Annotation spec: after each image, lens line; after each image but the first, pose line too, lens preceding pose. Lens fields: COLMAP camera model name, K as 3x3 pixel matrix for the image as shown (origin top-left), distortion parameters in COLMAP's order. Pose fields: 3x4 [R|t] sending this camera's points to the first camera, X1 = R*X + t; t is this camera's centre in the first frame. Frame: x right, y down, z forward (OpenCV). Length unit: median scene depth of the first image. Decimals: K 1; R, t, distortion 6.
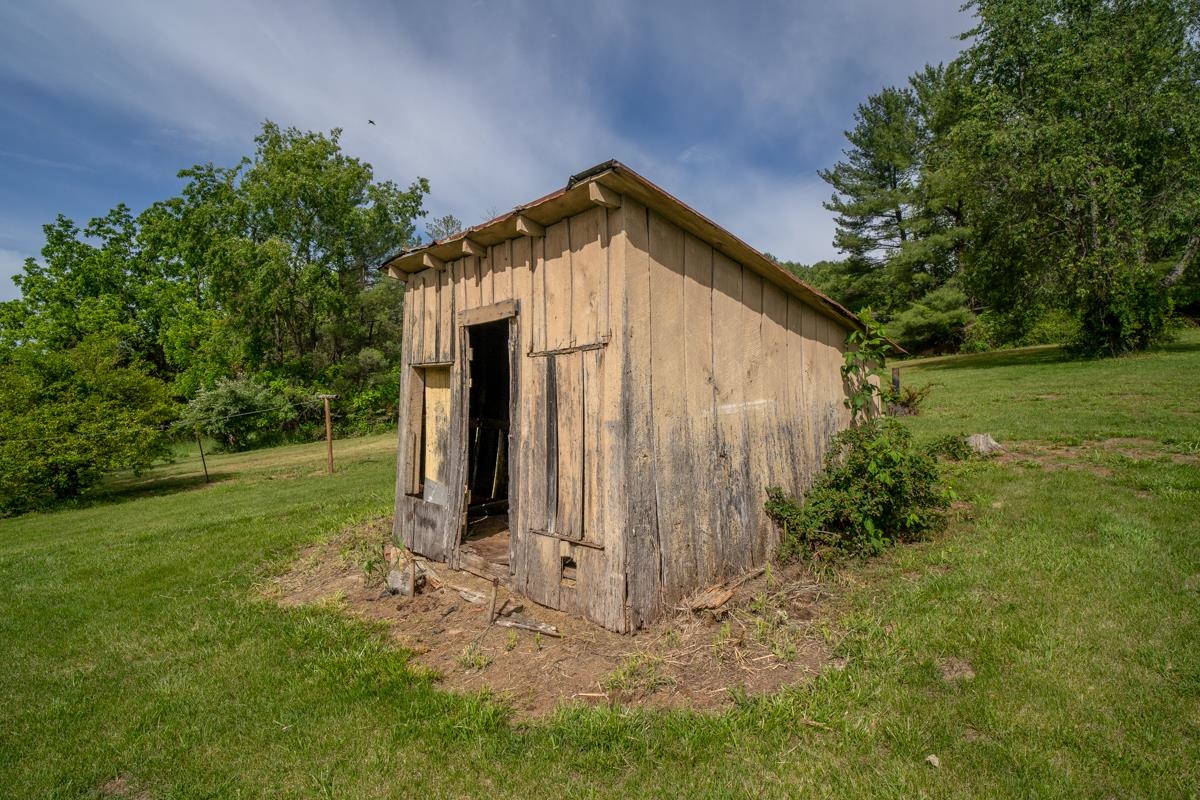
lens RADIAL K [[629.3, 0, 600.0], [0, 629.3, 400.0], [0, 0, 1]] dist [-0.058709, 0.031797]
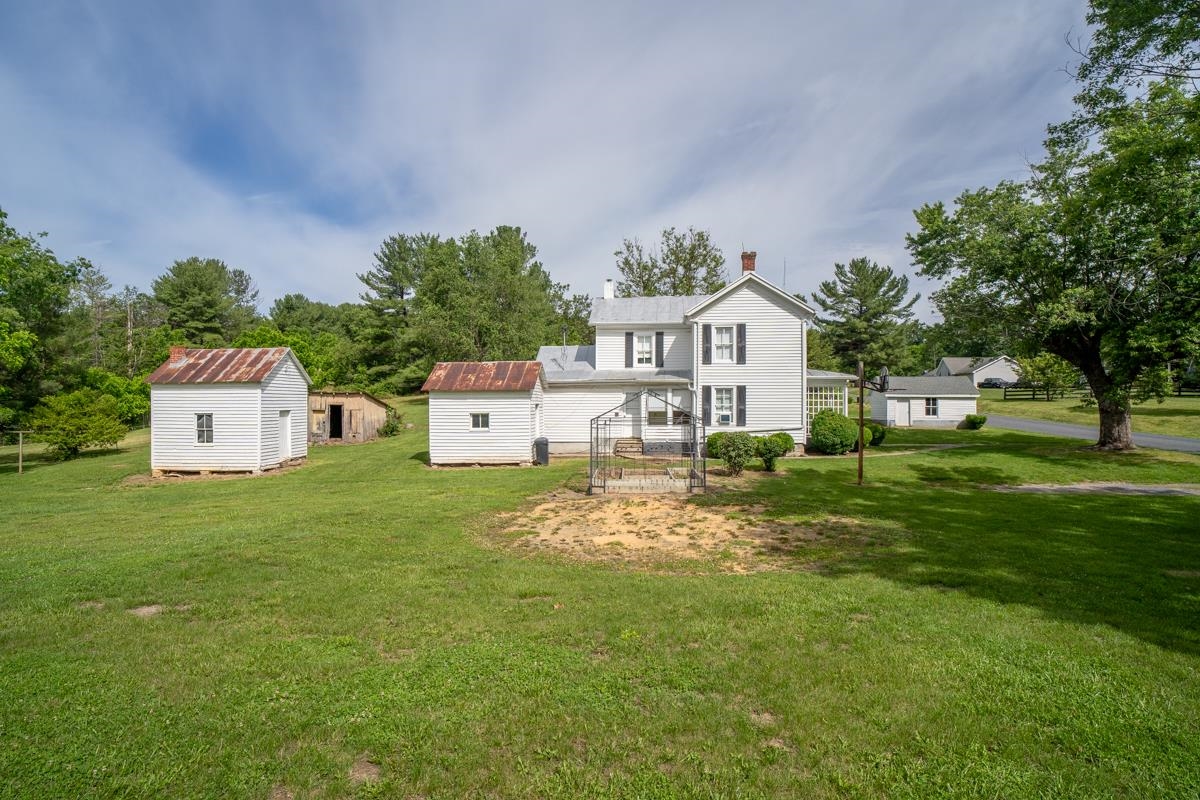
lens RADIAL K [[625.3, 0, 600.2], [0, 625.3, 403.1], [0, 0, 1]] dist [-0.051093, 0.026749]
pose [[0.734103, 0.022835, 0.678654, -0.658530], [-0.003448, 0.999547, -0.029902, 0.012832], [-0.679029, 0.019611, 0.733850, -1.468878]]
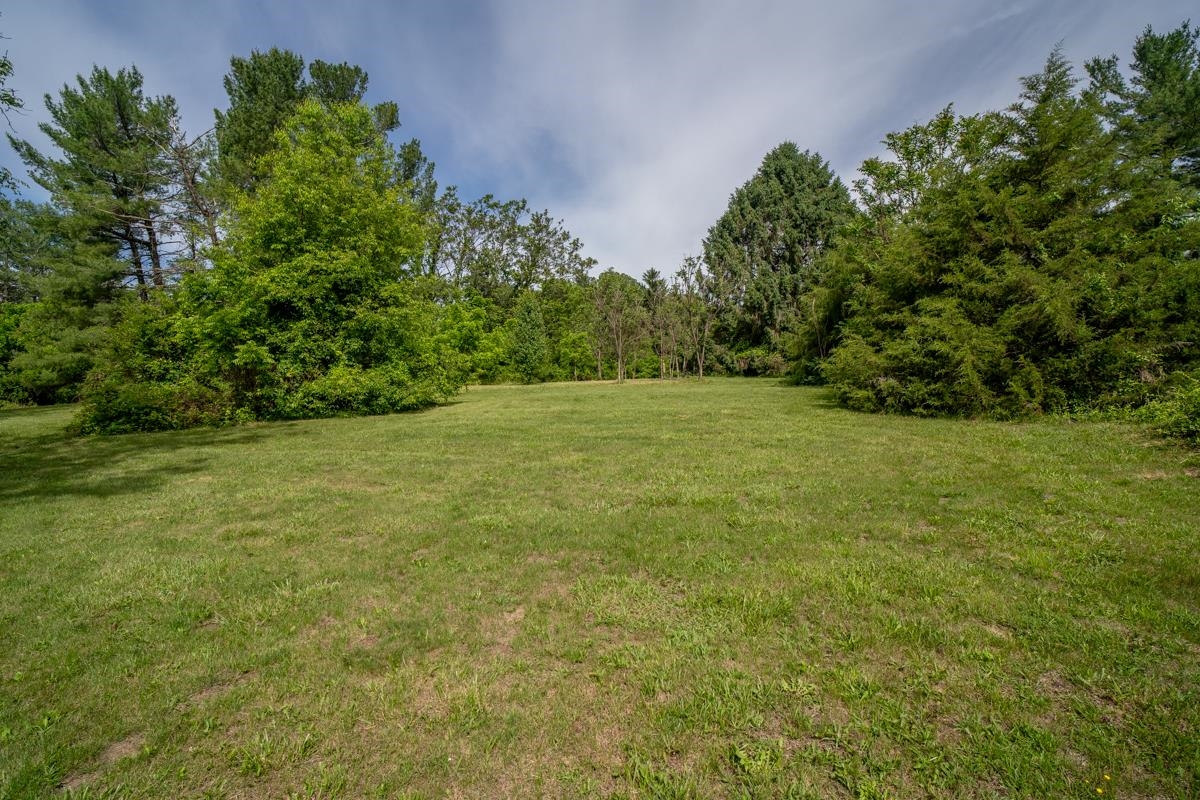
lens RADIAL K [[625.3, 0, 600.2], [0, 625.3, 403.1], [0, 0, 1]] dist [-0.051093, 0.026749]
pose [[0.879690, 0.018163, 0.475200, 1.614688], [-0.007811, 0.999687, -0.023750, -0.114750], [-0.475483, 0.017181, 0.879557, -0.191039]]
